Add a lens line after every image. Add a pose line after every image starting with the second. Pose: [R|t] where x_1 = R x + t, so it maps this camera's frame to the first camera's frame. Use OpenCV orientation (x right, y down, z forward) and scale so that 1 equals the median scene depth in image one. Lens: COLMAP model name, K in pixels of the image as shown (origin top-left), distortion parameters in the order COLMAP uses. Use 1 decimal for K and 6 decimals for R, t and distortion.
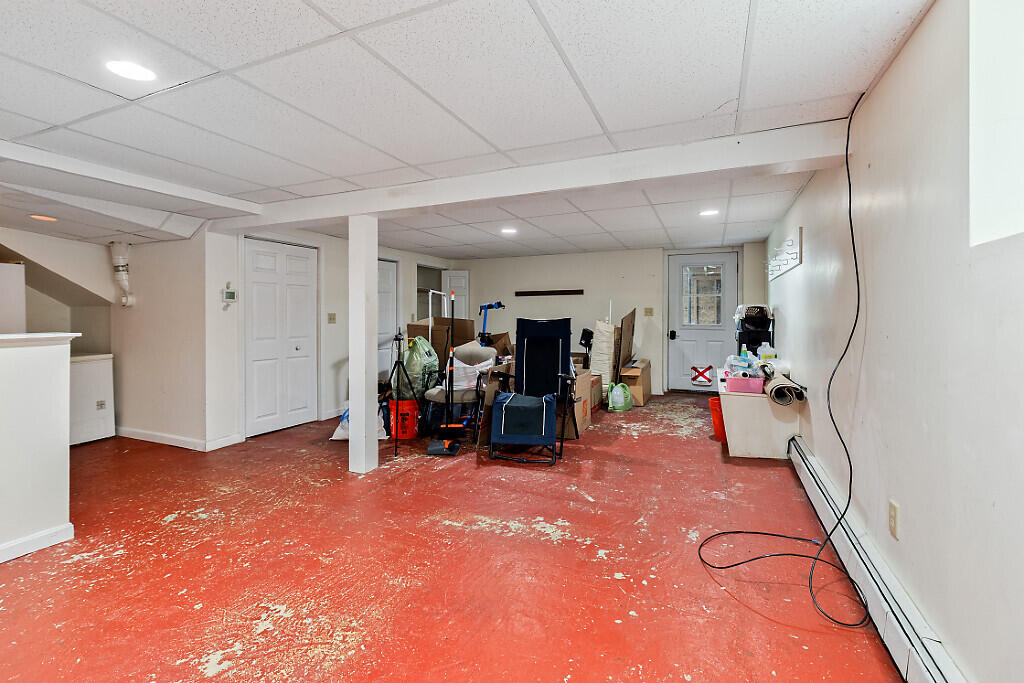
lens RADIAL K [[462.6, 0, 510.3], [0, 462.6, 330.8], [0, 0, 1]] dist [-0.002137, 0.000095]
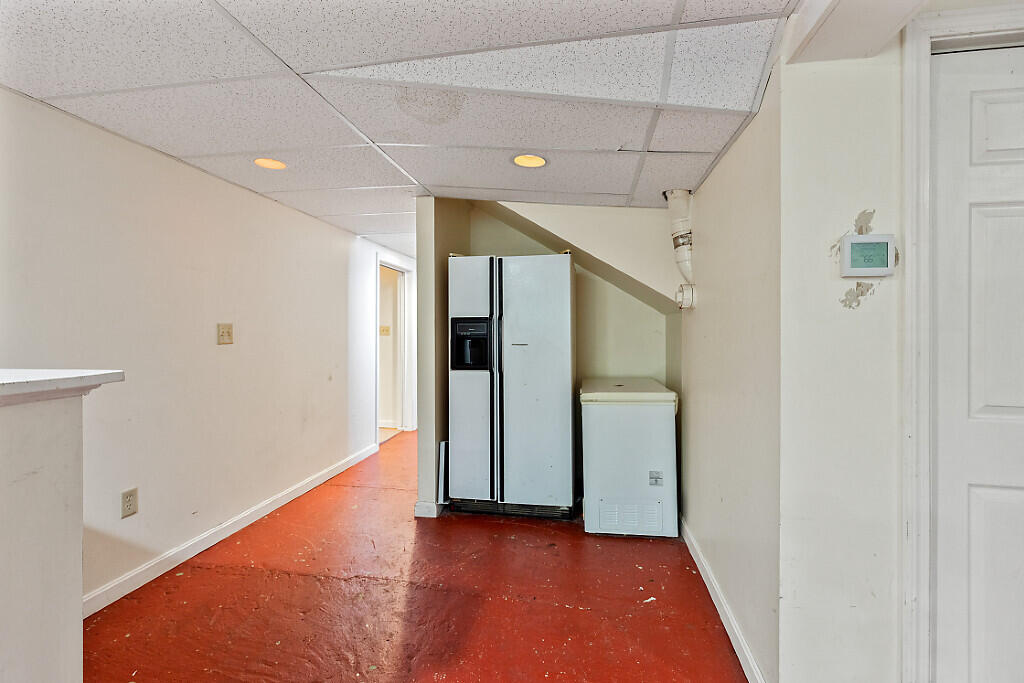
lens RADIAL K [[462.6, 0, 511.1], [0, 462.6, 331.6], [0, 0, 1]] dist [-0.002137, 0.000095]
pose [[0.242931, 0.002050, -0.970042, -0.359229], [-0.014309, 0.999897, -0.001471, -0.023082], [0.969938, 0.014237, 0.242935, 0.674773]]
